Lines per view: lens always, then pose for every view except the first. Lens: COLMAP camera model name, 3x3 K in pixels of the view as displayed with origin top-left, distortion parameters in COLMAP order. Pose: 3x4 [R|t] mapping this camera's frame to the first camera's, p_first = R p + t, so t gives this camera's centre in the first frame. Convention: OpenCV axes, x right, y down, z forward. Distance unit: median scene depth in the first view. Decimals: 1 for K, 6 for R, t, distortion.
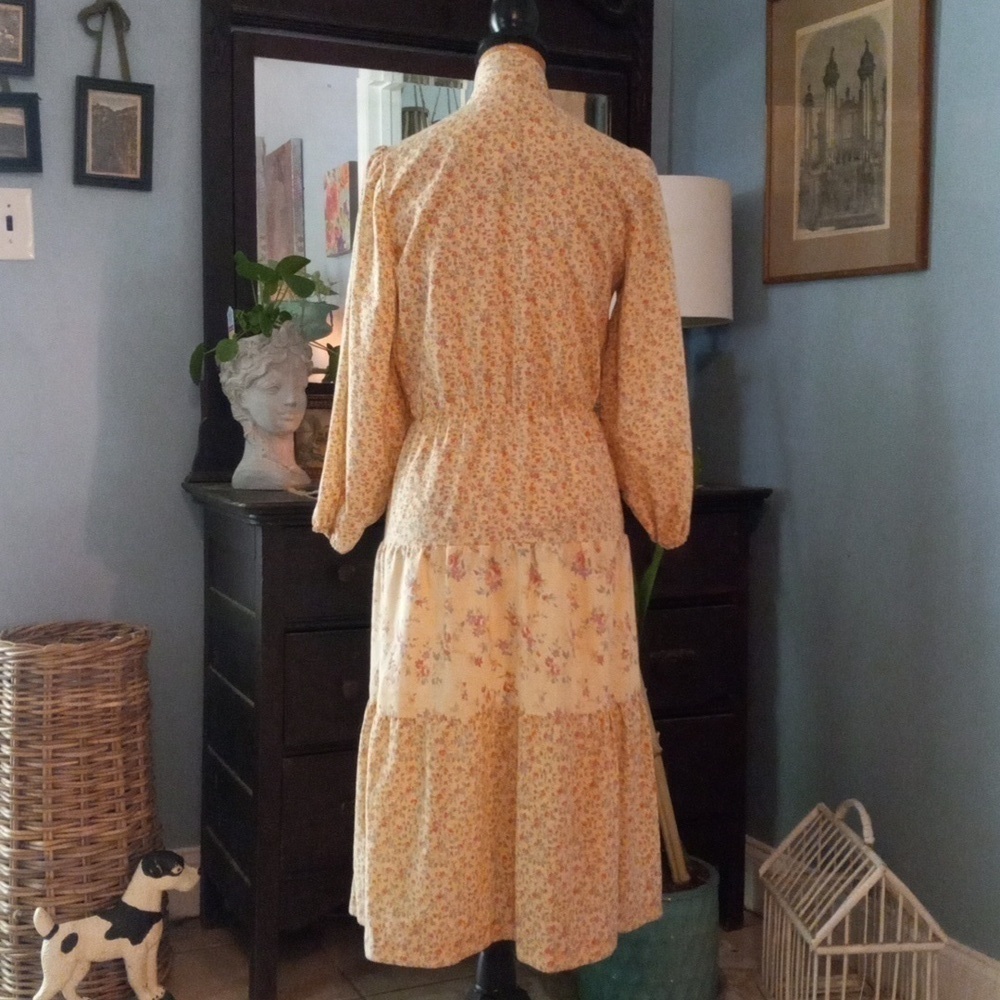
lens RADIAL K [[1364.6, 0, 503.2], [0, 1364.6, 508.5], [0, 0, 1]] dist [0.317205, -1.058055]
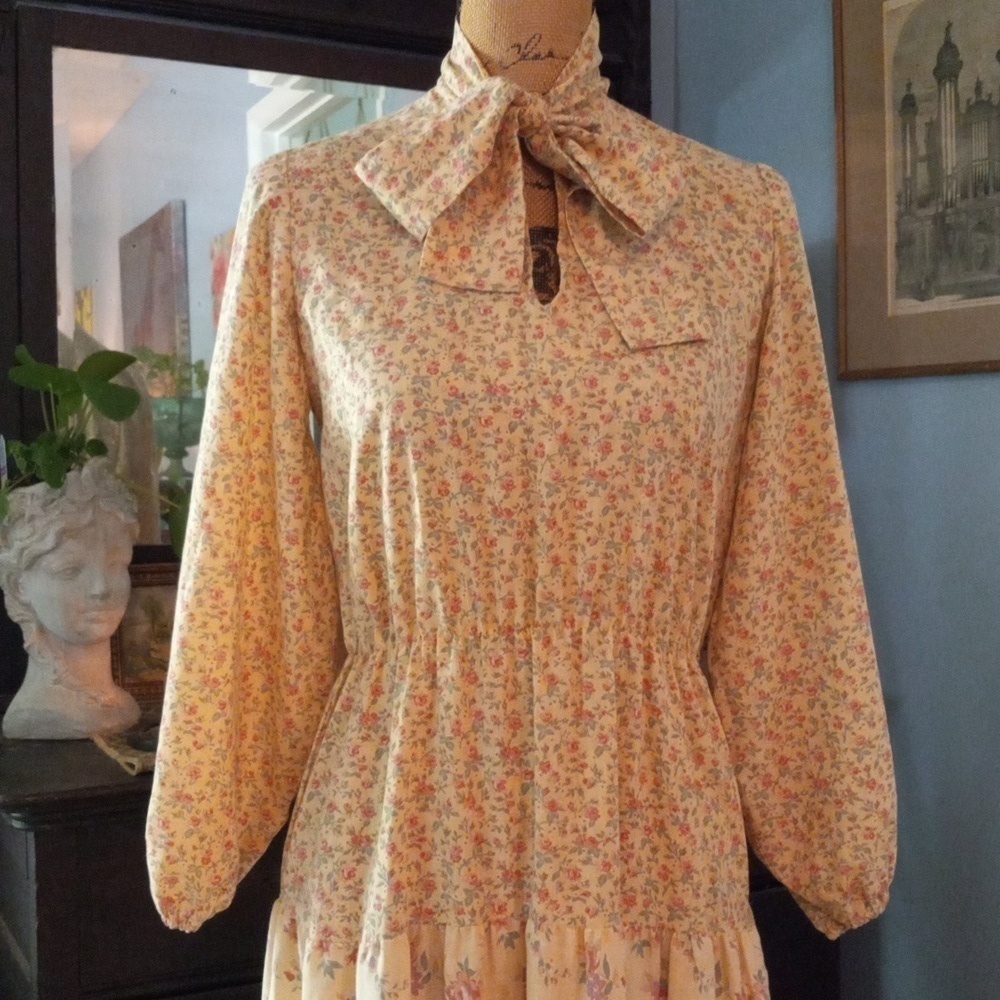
lens RADIAL K [[1374.7, 0, 495.8], [0, 1374.7, 506.1], [0, 0, 1]] dist [0.219223, -0.659769]
pose [[0.998333, -0.021813, 0.053440, -0.014105], [0.024714, 0.998222, -0.054246, -0.076898], [-0.052162, 0.055477, 0.997097, 0.382307]]
